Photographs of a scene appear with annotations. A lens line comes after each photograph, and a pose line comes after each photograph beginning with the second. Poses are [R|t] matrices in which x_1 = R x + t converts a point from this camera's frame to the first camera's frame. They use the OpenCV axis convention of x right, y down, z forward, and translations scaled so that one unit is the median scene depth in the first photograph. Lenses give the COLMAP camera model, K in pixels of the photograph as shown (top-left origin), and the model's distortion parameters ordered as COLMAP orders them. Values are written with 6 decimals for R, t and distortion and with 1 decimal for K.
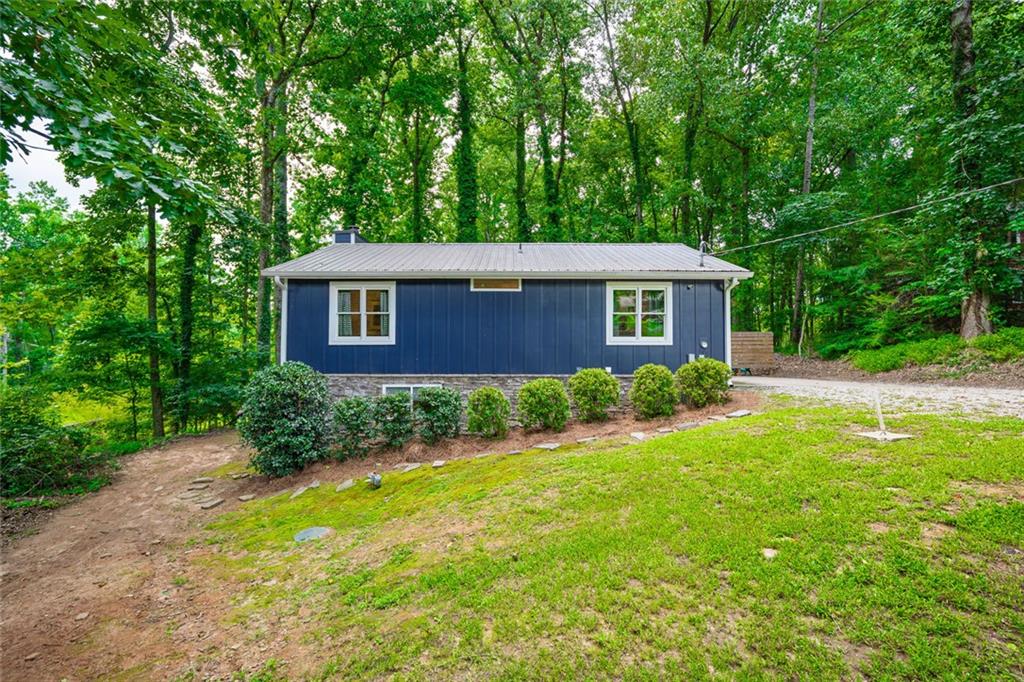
lens RADIAL K [[408.5, 0, 509.6], [0, 408.5, 344.8], [0, 0, 1]] dist [-0.018738, 0.001342]
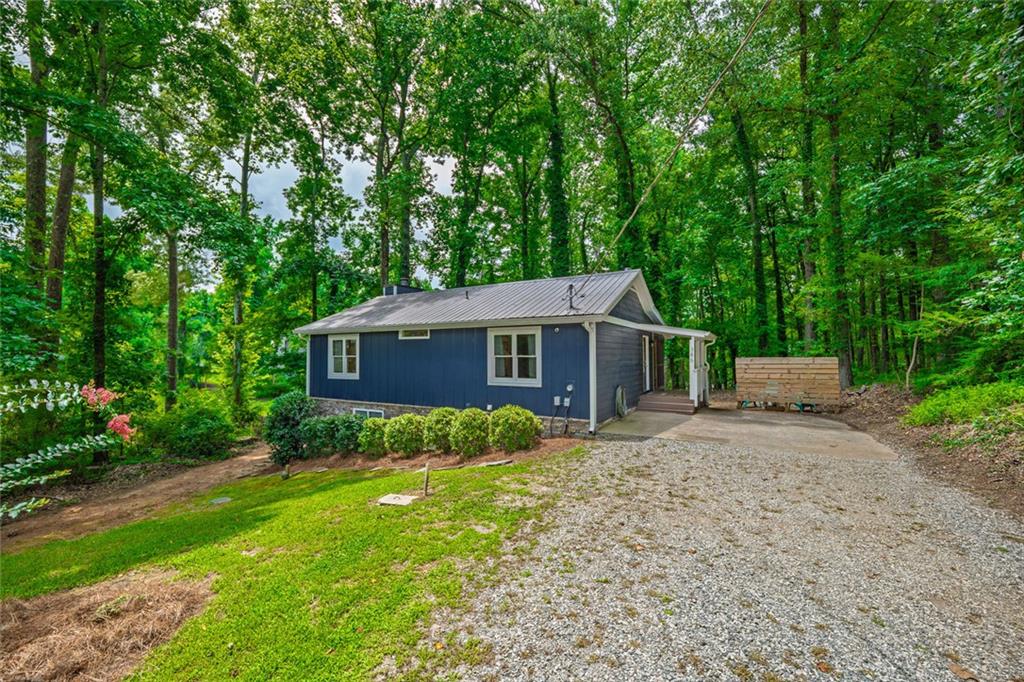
lens RADIAL K [[408.5, 0, 511.7], [0, 408.5, 343.1], [0, 0, 1]] dist [-0.018738, 0.001342]
pose [[0.865467, -0.017384, -0.500665, 0.851142], [0.014211, 0.999847, -0.010150, -0.101779], [0.500765, 0.001669, 0.865582, 0.064412]]
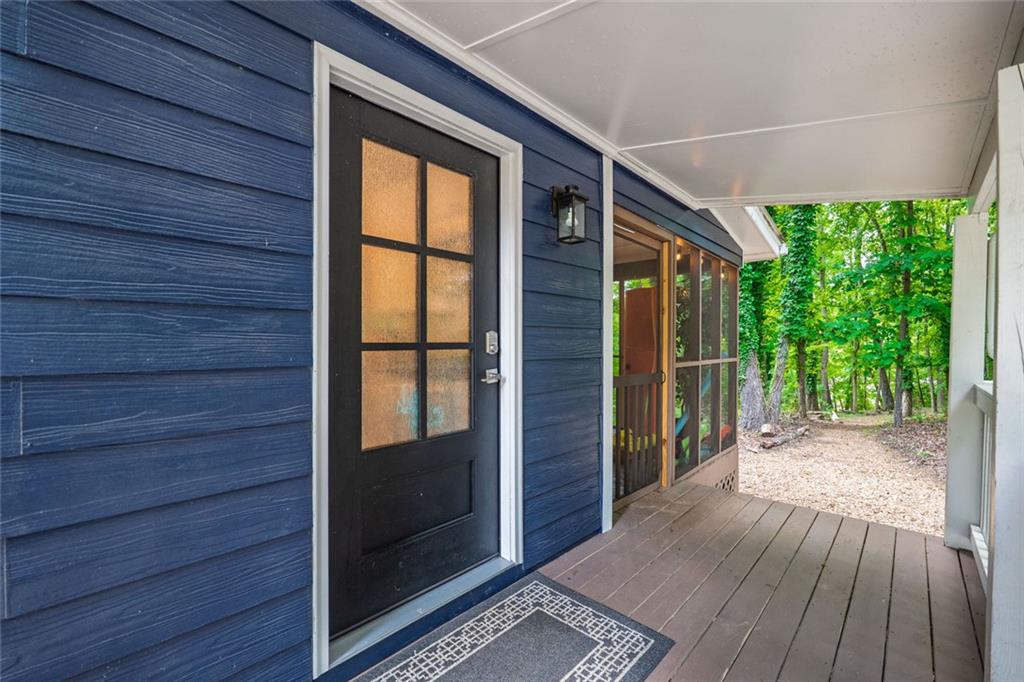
lens RADIAL K [[408.5, 0, 513.4], [0, 408.5, 348.2], [0, 0, 1]] dist [-0.018738, 0.001342]
pose [[0.707535, 0.004397, -0.706665, 0.672142], [0.017989, 0.999545, 0.024230, -0.043596], [0.706449, -0.029856, 0.707133, 1.454175]]
